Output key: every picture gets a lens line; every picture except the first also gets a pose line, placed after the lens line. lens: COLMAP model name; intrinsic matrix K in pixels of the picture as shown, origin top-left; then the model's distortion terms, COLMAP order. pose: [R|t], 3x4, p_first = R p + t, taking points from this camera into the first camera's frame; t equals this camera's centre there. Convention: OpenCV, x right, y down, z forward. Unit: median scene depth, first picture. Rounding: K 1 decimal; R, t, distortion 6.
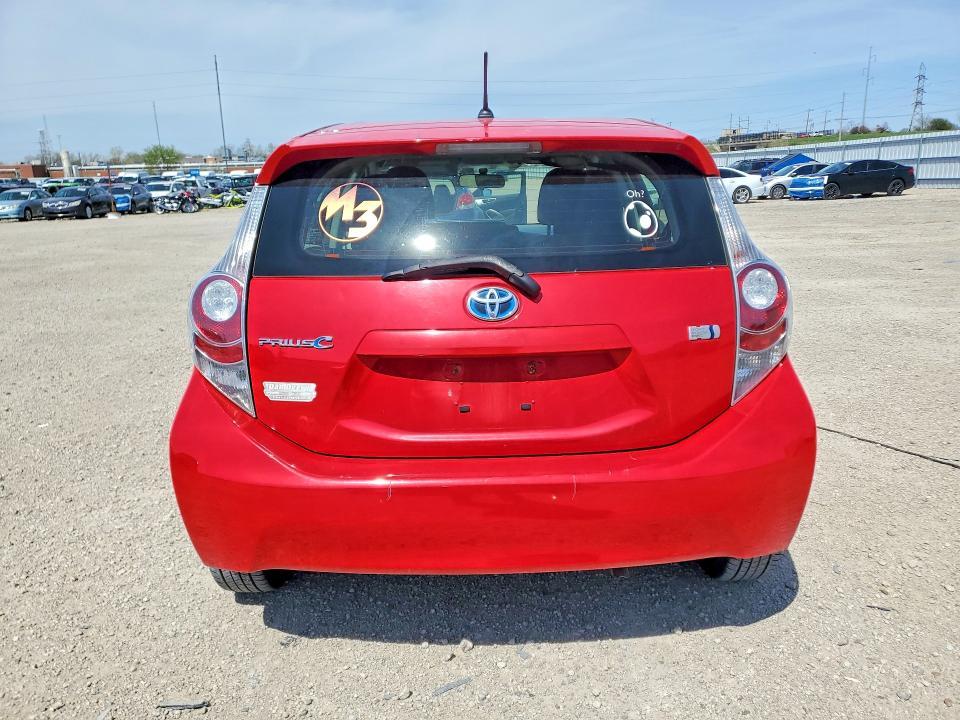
lens RADIAL K [[761.3, 0, 486.5], [0, 761.3, 359.6], [0, 0, 1]] dist [0.043613, -0.002562]
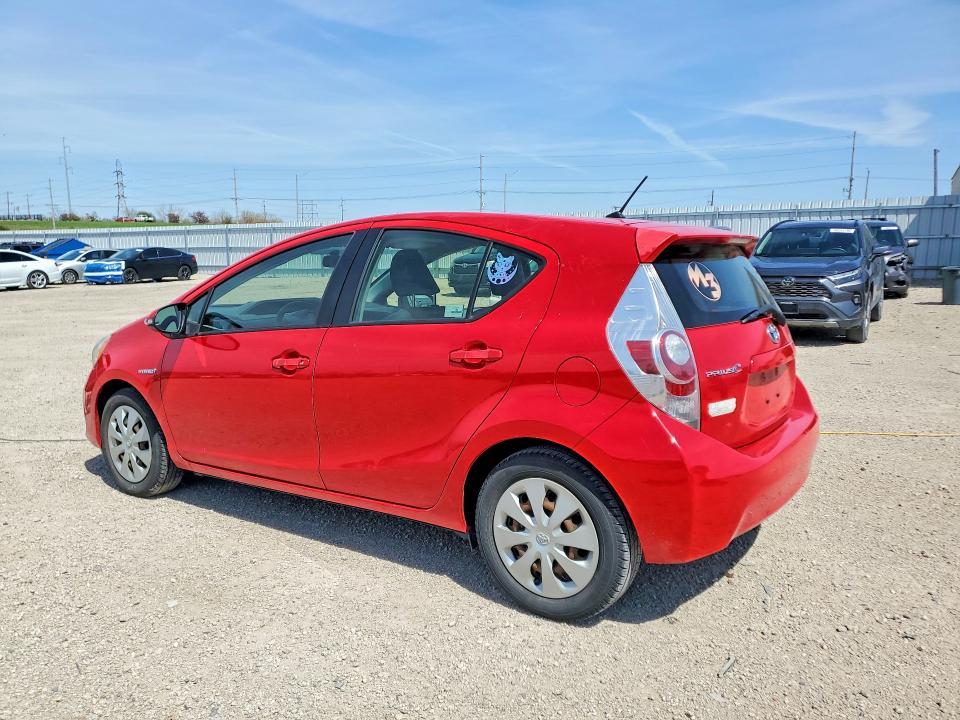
lens RADIAL K [[761.3, 0, 486.5], [0, 761.3, 359.6], [0, 0, 1]] dist [0.043613, -0.002562]
pose [[0.593218, -0.095970, 0.799301, -0.099361], [0.181646, 0.983221, -0.016760, -0.006072], [-0.784281, 0.155132, 0.600697, 0.029591]]
